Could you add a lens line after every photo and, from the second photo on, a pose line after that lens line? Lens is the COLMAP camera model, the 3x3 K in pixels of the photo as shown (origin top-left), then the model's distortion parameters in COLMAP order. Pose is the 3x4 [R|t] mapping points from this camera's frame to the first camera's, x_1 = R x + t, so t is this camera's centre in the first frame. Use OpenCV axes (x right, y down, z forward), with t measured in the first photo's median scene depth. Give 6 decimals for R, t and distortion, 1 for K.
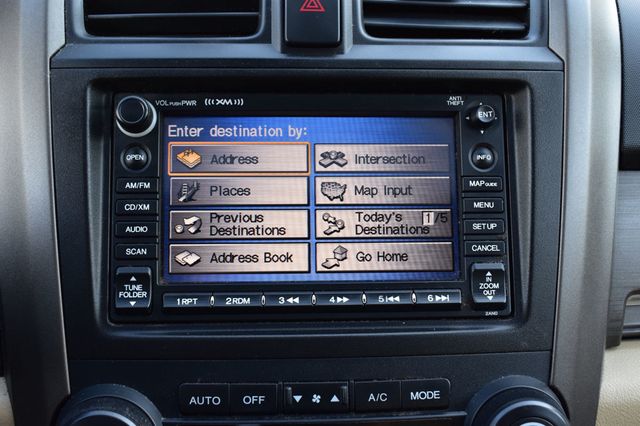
lens RADIAL K [[792.1, 0, 318.7], [0, 792.1, 210.9], [0, 0, 1]] dist [-0.058754, 0.000000]
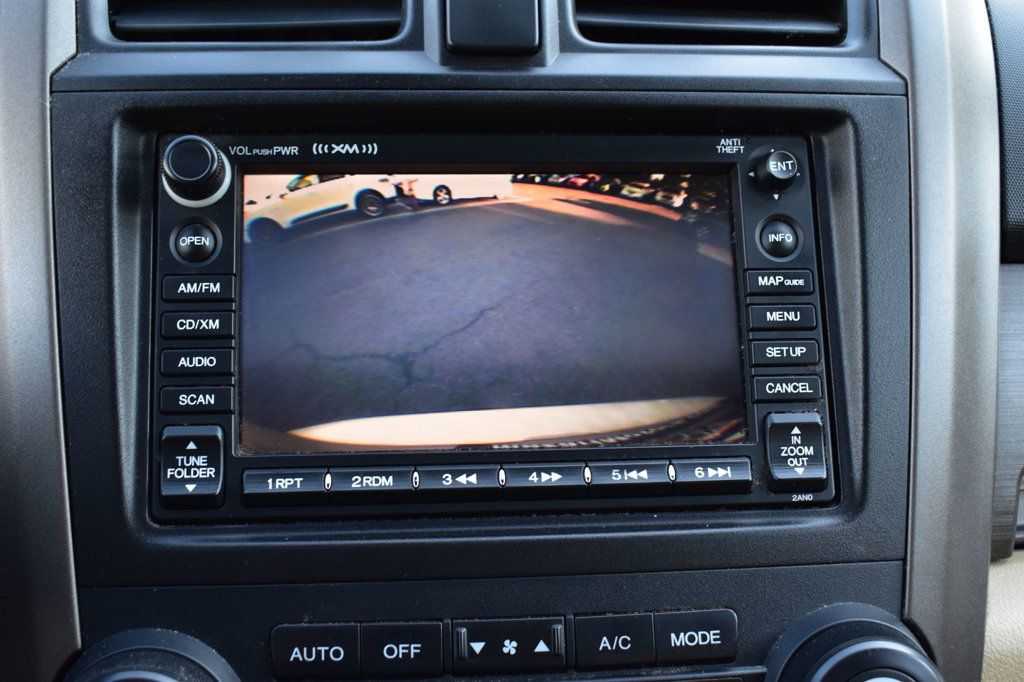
lens RADIAL K [[1267.4, 0, 511.4], [0, 1267.4, 339.4], [0, 0, 1]] dist [-0.058754, 0.000000]
pose [[0.999317, -0.012800, 0.034680, -0.030147], [0.015079, 0.997687, -0.066286, 0.071614], [-0.033751, 0.066763, 0.997198, 0.058068]]
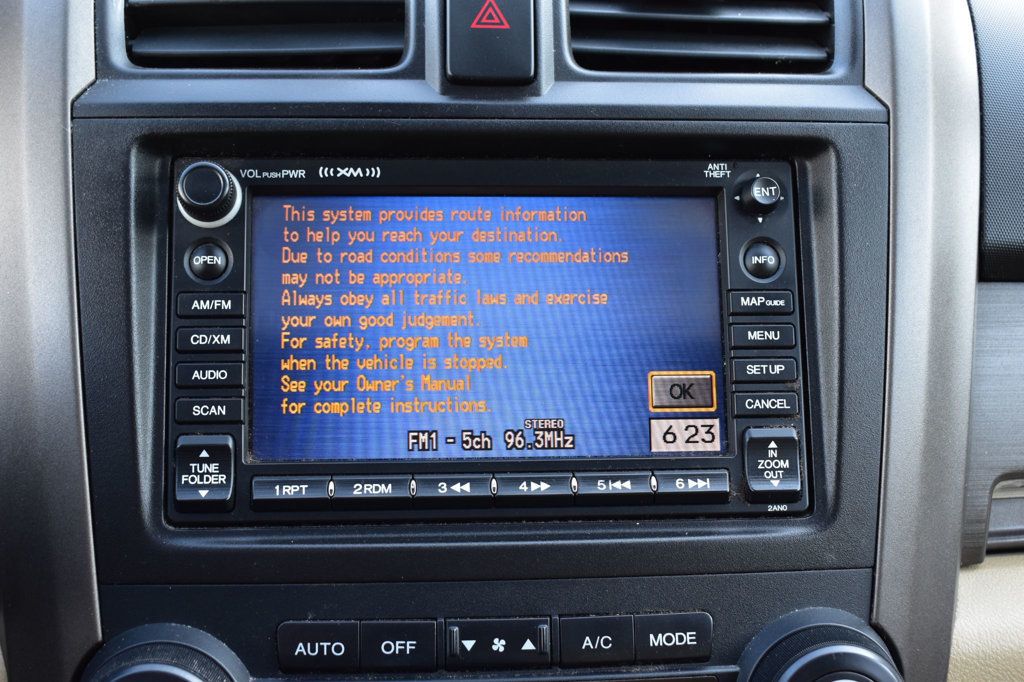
lens RADIAL K [[1329.6, 0, 509.9], [0, 1329.6, 338.6], [0, 0, 1]] dist [-0.049492, 0.000000]
pose [[0.999850, -0.002436, 0.017136, -0.011145], [0.002925, 0.999587, -0.028600, 0.025039], [-0.017060, 0.028646, 0.999444, -0.052214]]
